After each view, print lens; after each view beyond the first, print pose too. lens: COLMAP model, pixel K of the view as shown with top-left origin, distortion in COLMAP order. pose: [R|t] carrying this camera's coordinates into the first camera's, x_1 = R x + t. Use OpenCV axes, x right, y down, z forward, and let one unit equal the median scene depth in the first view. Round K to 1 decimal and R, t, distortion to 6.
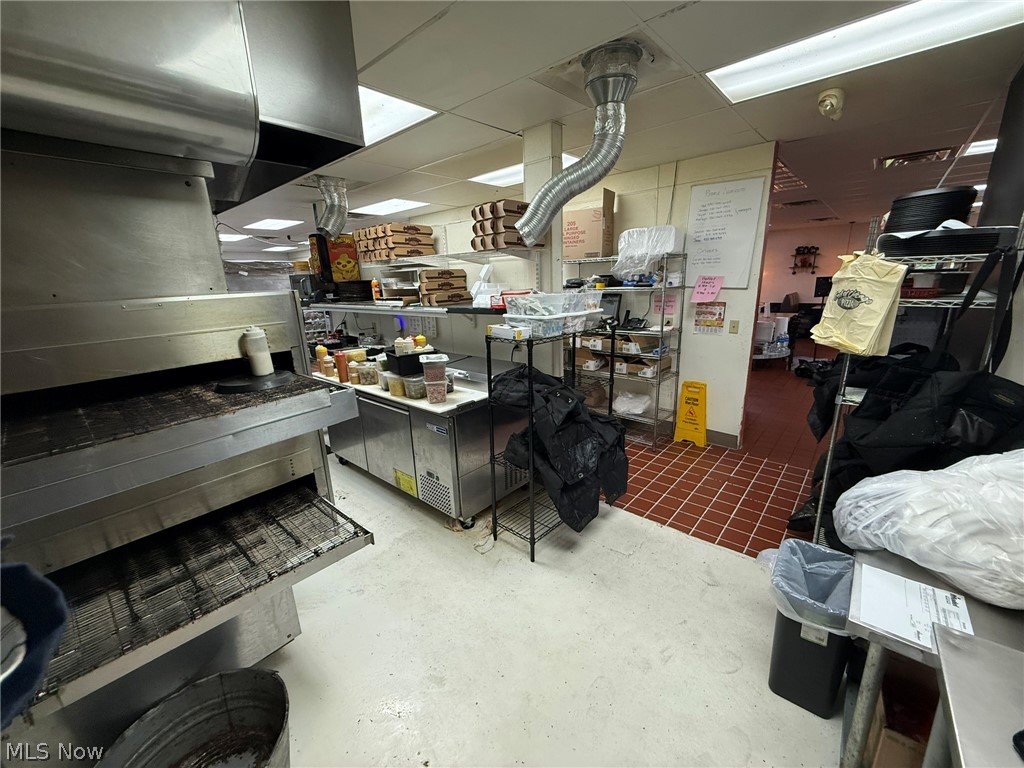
lens RADIAL K [[408.7, 0, 511.6], [0, 408.7, 384.9], [0, 0, 1]] dist [0.001248, -0.000015]
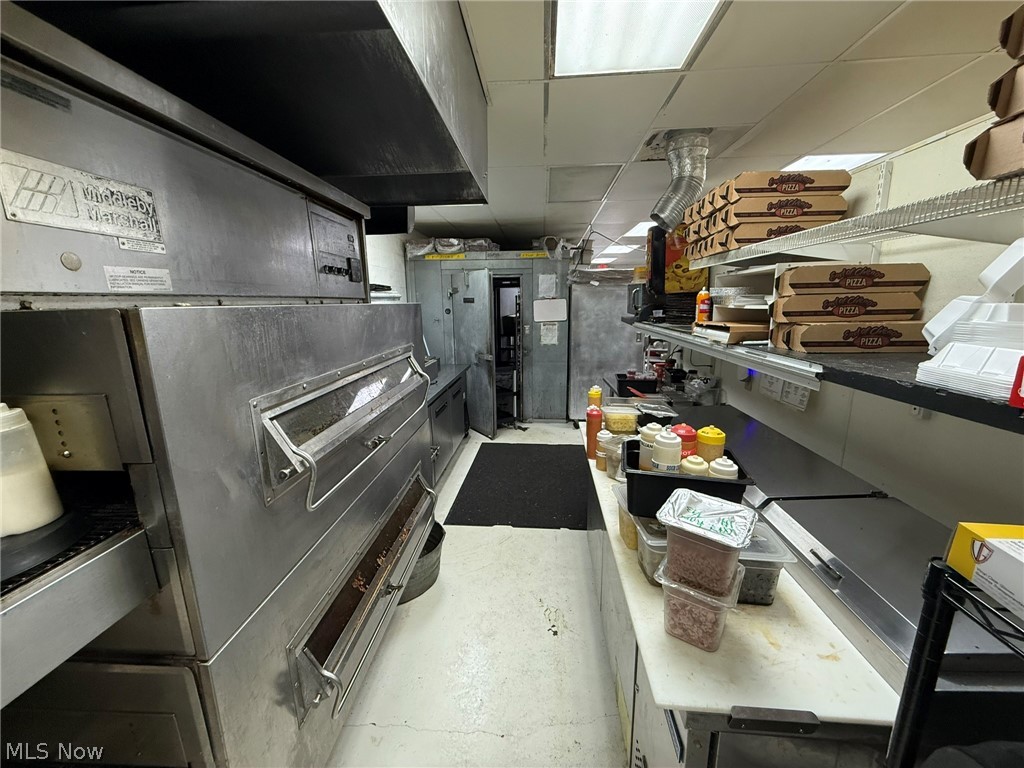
lens RADIAL K [[408.7, 0, 509.2], [0, 408.7, 382.6], [0, 0, 1]] dist [0.001248, -0.000015]
pose [[0.597447, 0.182644, -0.780832, -0.032658], [-0.209165, 0.975504, 0.068139, -0.126316], [0.774150, 0.122614, 0.621014, 0.501532]]
